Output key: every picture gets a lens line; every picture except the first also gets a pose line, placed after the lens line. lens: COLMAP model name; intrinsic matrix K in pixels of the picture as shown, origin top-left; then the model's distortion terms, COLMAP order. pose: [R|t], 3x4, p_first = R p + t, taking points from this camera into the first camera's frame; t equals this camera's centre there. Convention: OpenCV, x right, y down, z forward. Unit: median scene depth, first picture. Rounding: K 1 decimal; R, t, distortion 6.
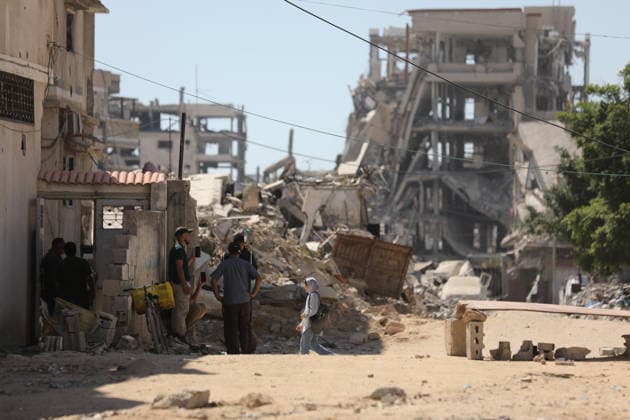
lens RADIAL K [[3385.0, 0, 315.0], [0, 3385.0, 210.0], [0, 0, 1]] dist [1.336132, 6.792477]
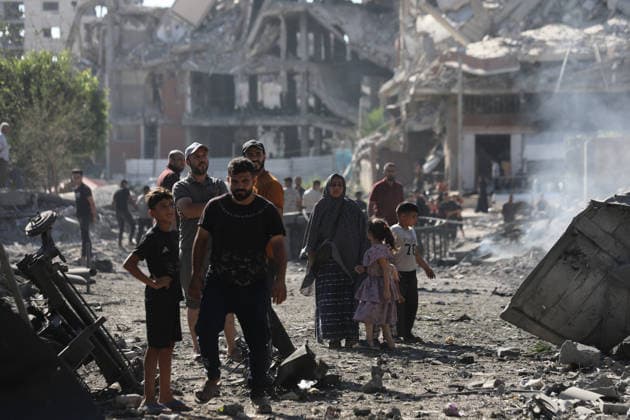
lens RADIAL K [[2315.7, 0, 315.0], [0, 2315.7, 210.0], [0, 0, 1]] dist [0.265599, 1.610724]
pose [[0.999914, -0.012470, 0.004057, 0.035708], [0.012263, 0.998784, 0.047754, 0.009629], [-0.004648, -0.047700, 0.998851, 0.494907]]
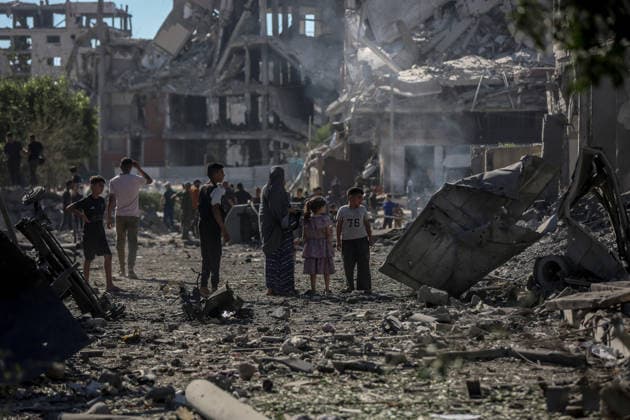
lens RADIAL K [[1986.4, 0, 315.0], [0, 1986.4, 210.0], [0, 0, 1]] dist [-0.075080, 0.502648]
pose [[0.999709, -0.010037, 0.021944, 0.037125], [0.009018, 0.998898, 0.046049, 0.010072], [-0.022382, -0.045838, 0.998698, 0.485590]]
